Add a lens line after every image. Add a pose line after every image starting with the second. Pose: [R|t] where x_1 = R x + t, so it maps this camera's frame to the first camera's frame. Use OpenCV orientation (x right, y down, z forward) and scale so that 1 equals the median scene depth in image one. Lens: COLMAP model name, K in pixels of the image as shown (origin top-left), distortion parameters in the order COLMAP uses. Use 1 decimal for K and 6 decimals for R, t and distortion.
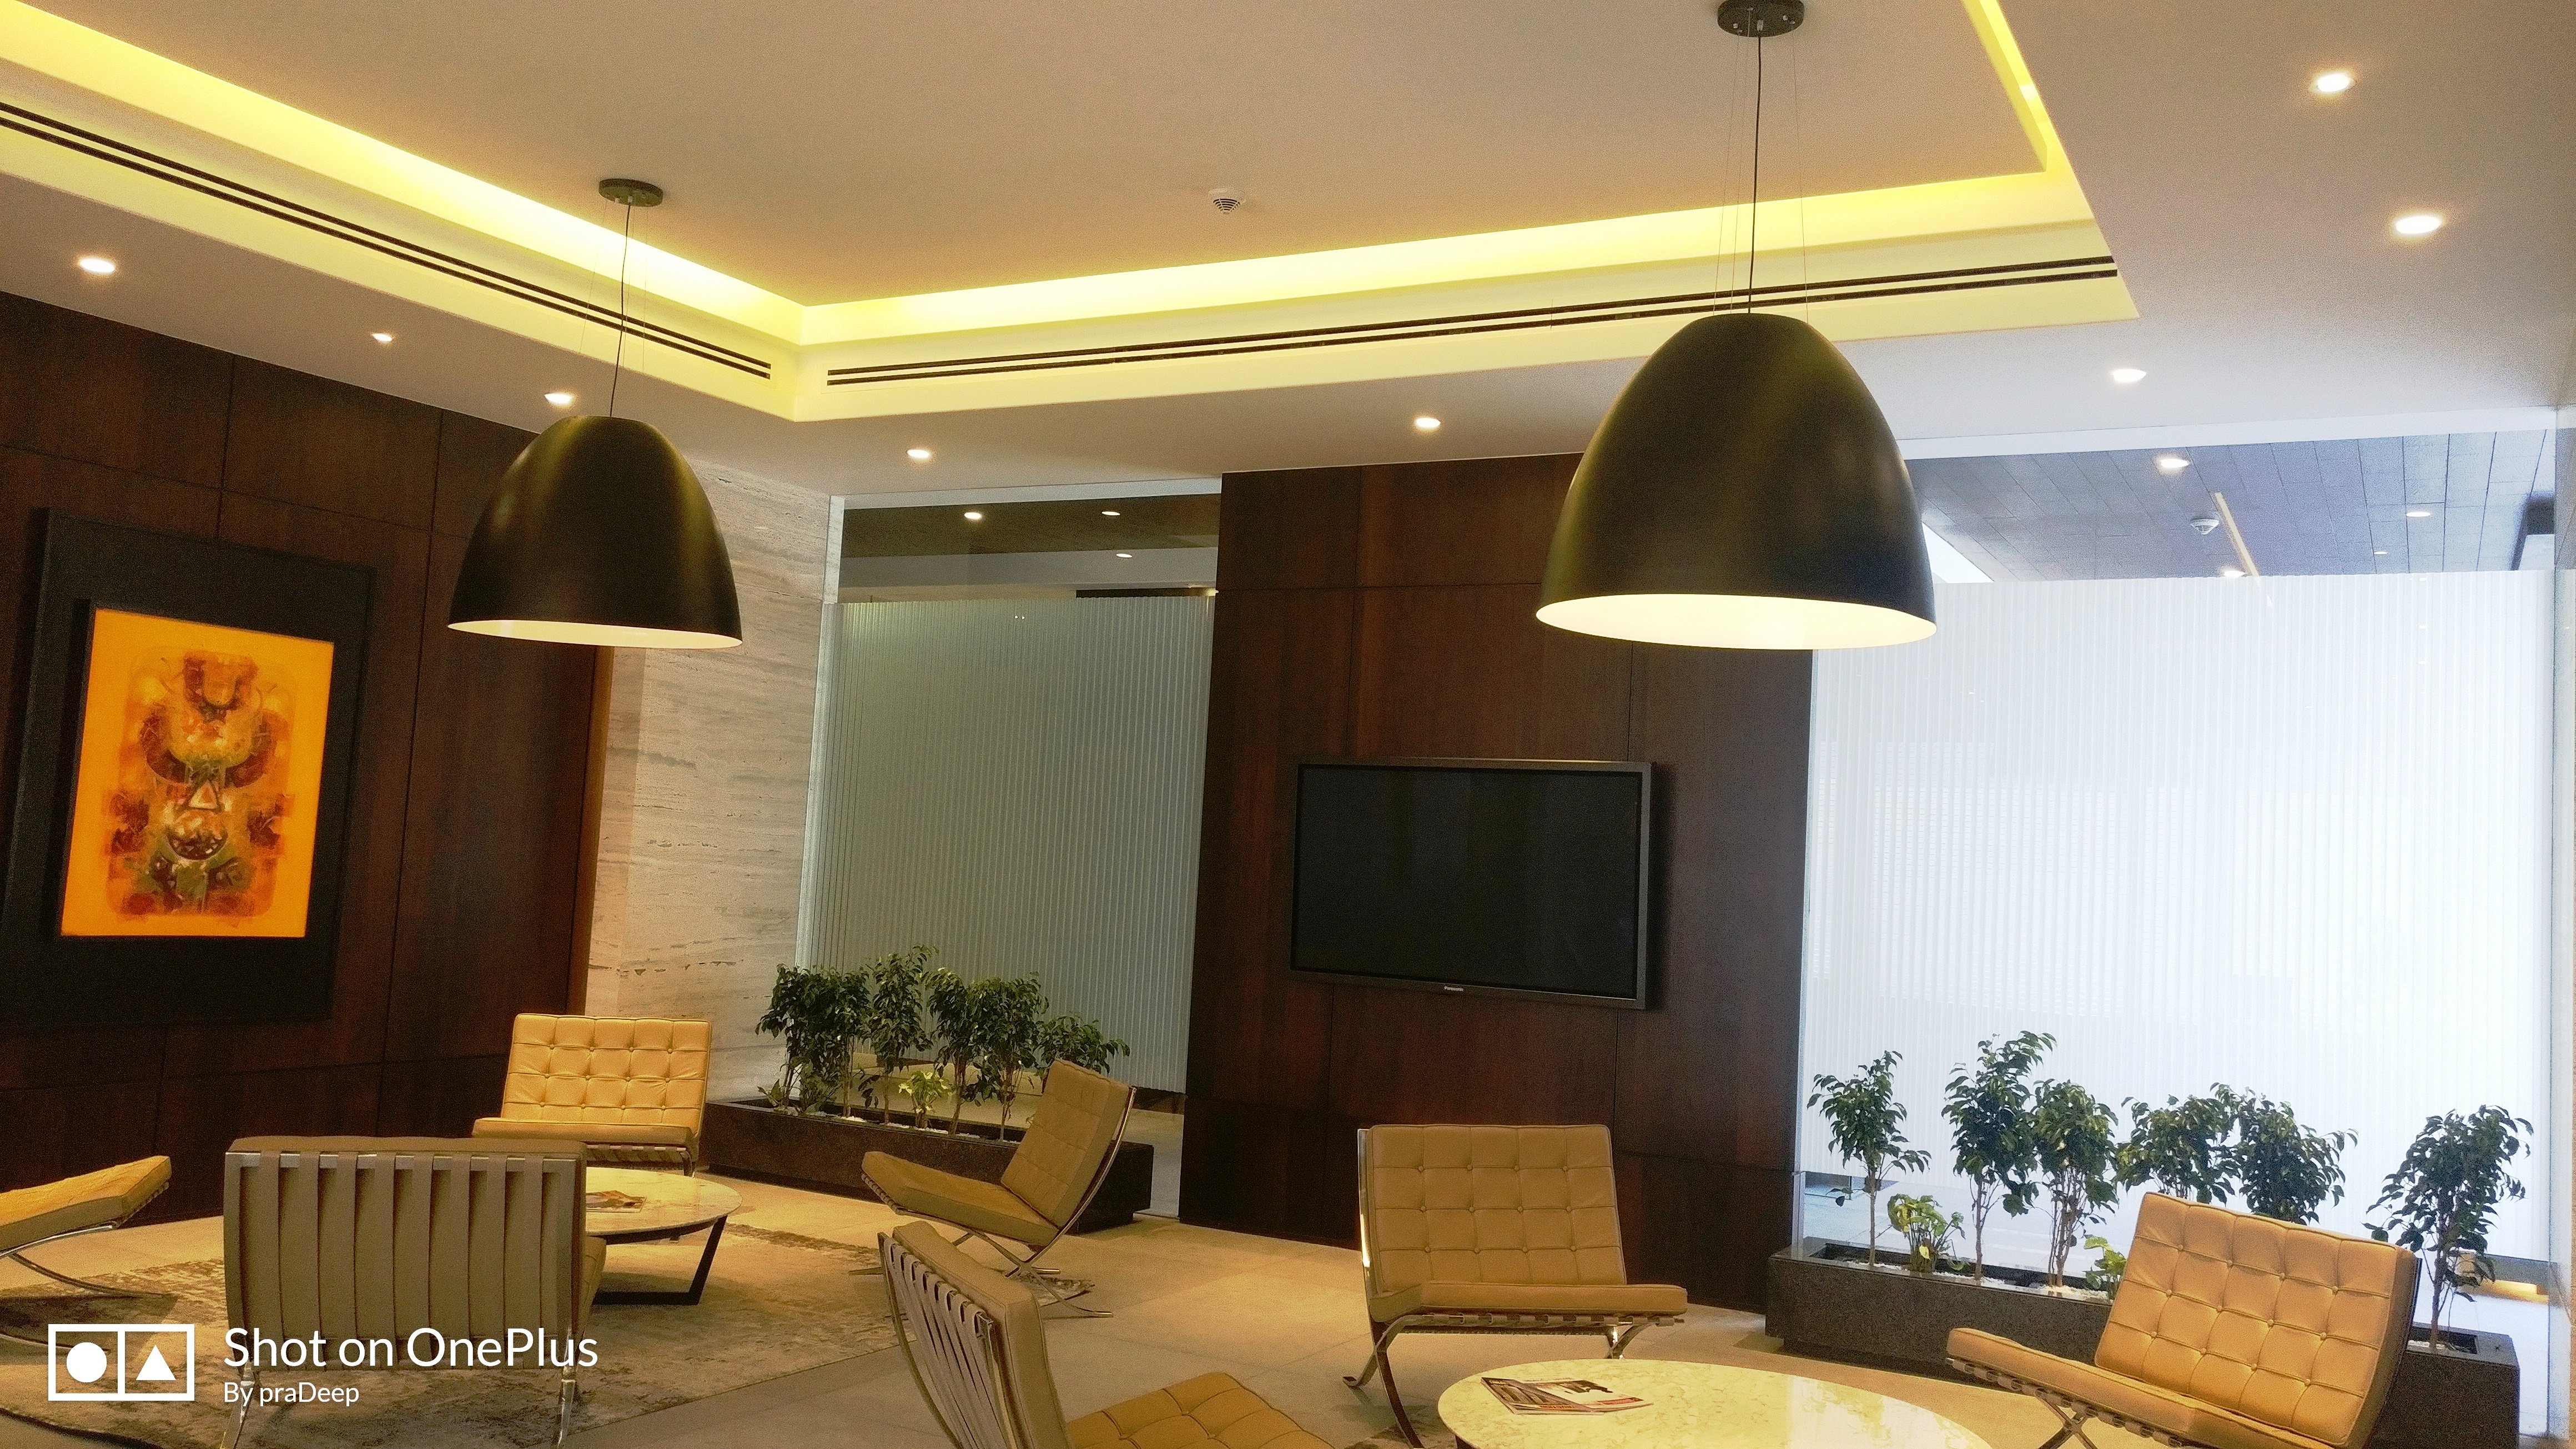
lens RADIAL K [[2013.7, 0, 1288.0], [0, 2013.7, 724.5], [0, 0, 1]] dist [-0.006741, 0.001371]
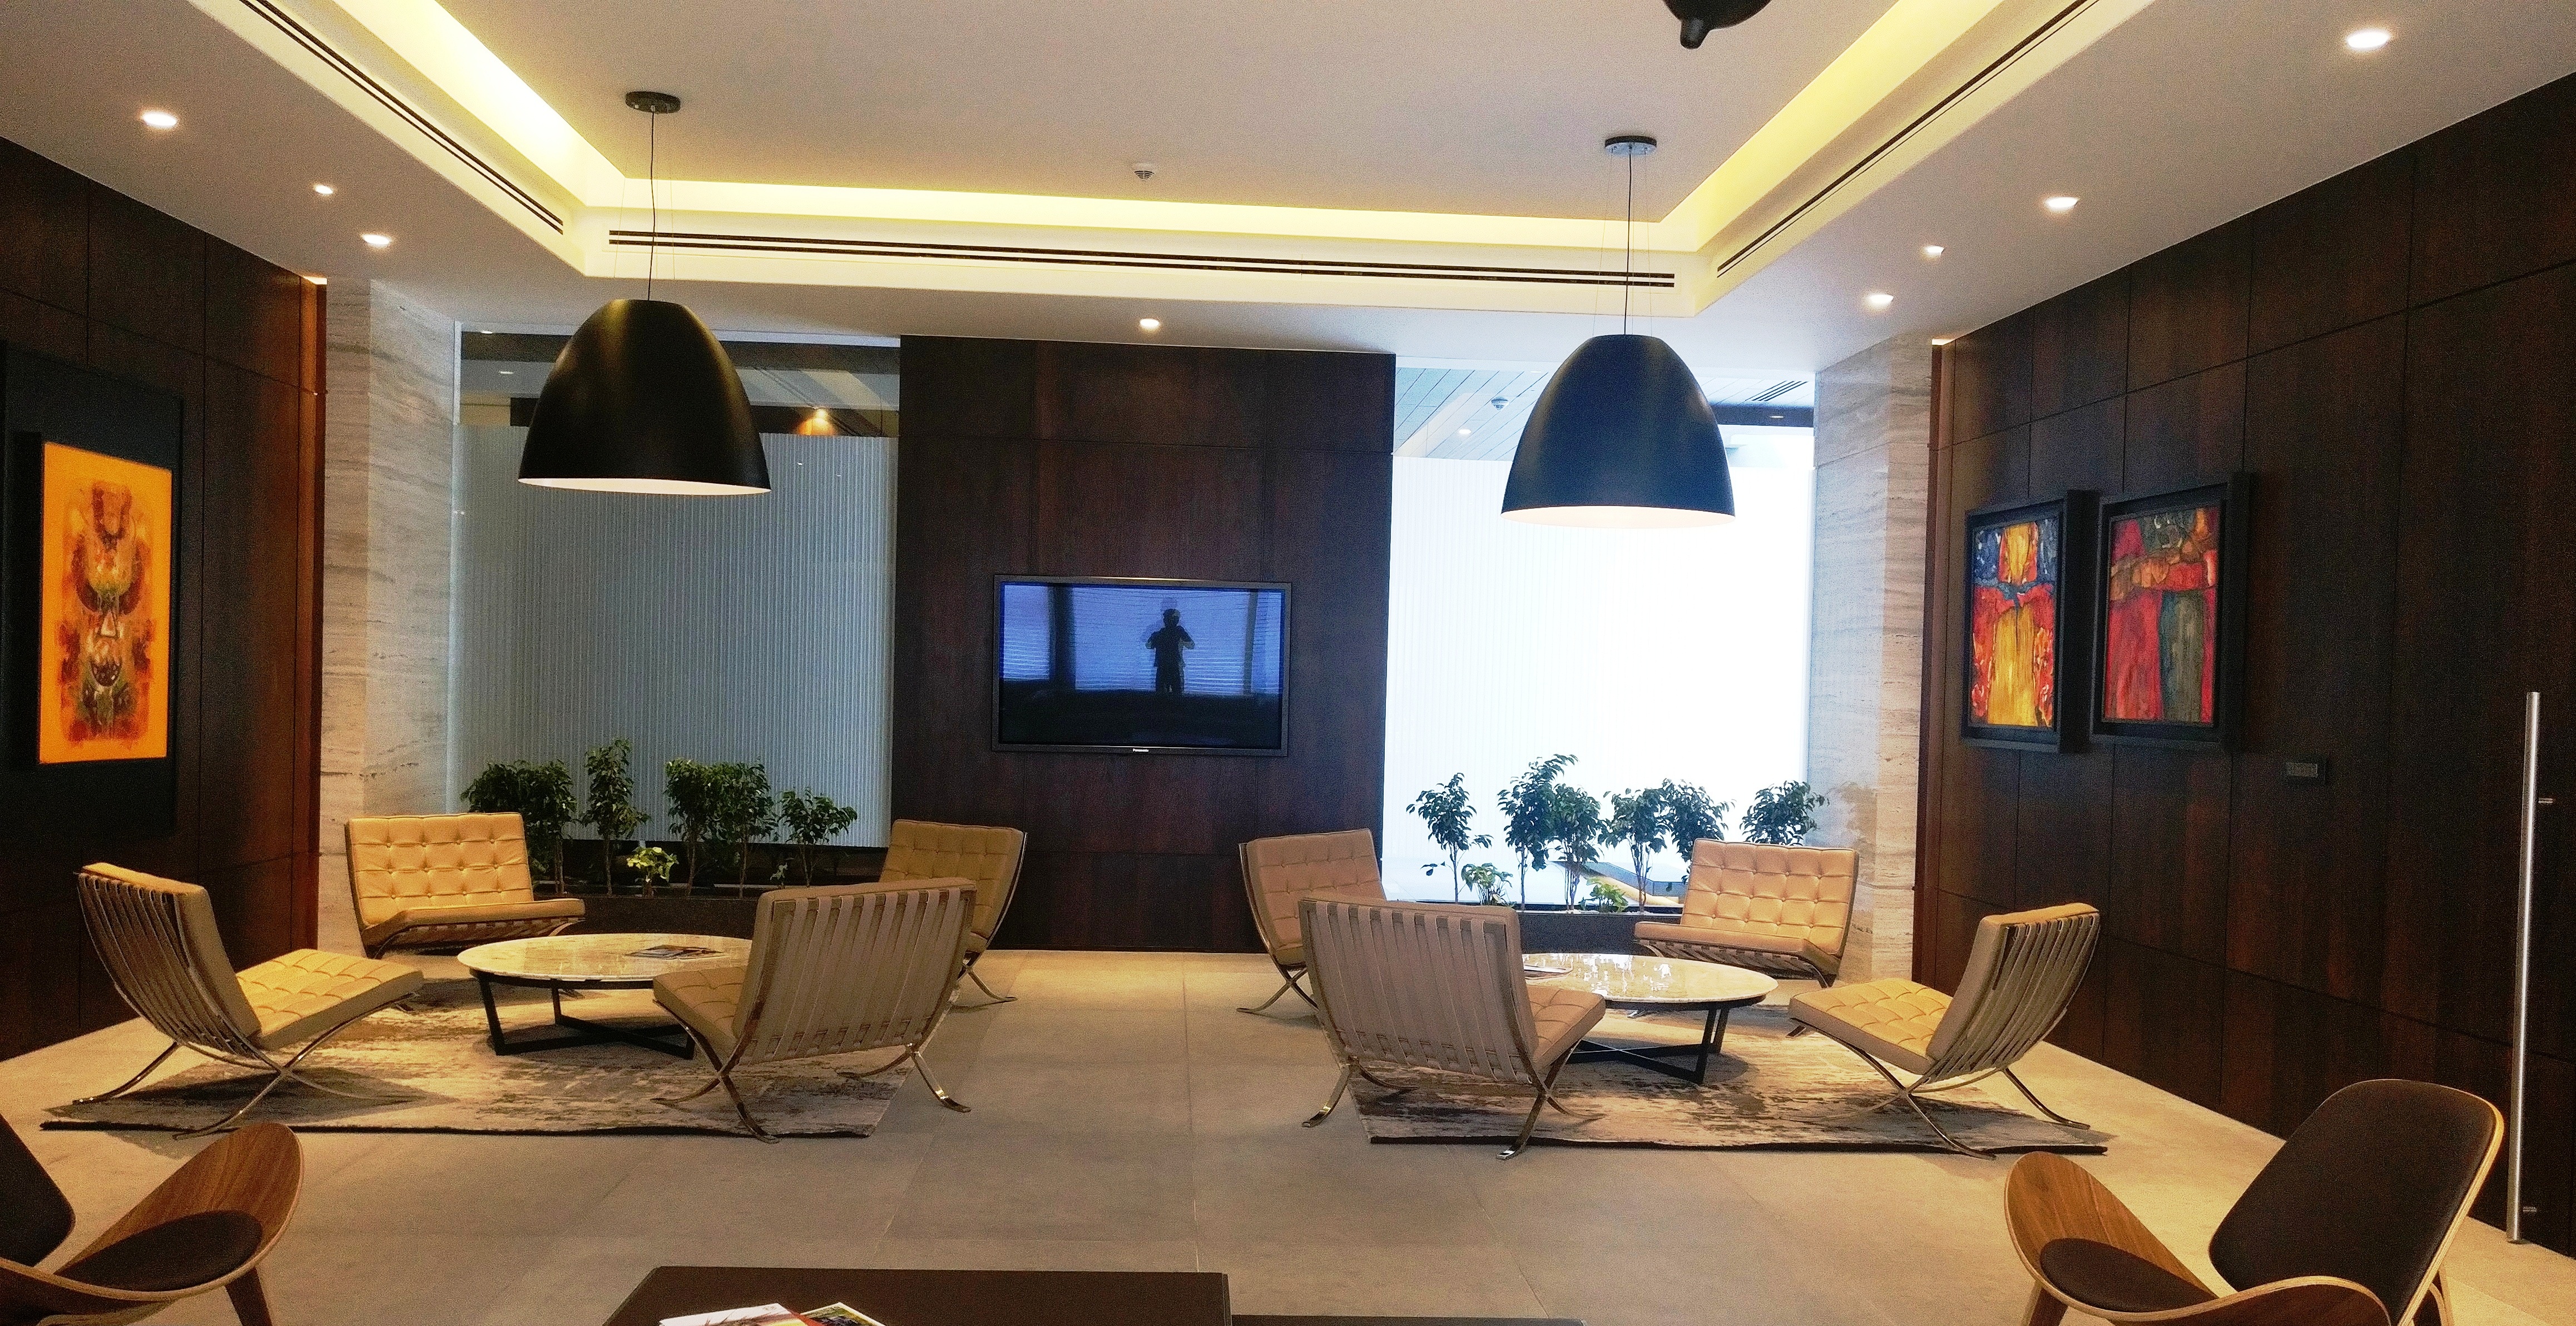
lens RADIAL K [[1971.0, 0, 1278.4], [0, 1971.0, 747.7], [0, 0, 1]] dist [0.002860, -0.001127]
pose [[0.848711, -0.050771, 0.526414, -0.572460], [-0.016549, 0.992344, 0.122389, -0.035077], [-0.528598, -0.112584, 0.841373, -0.171087]]
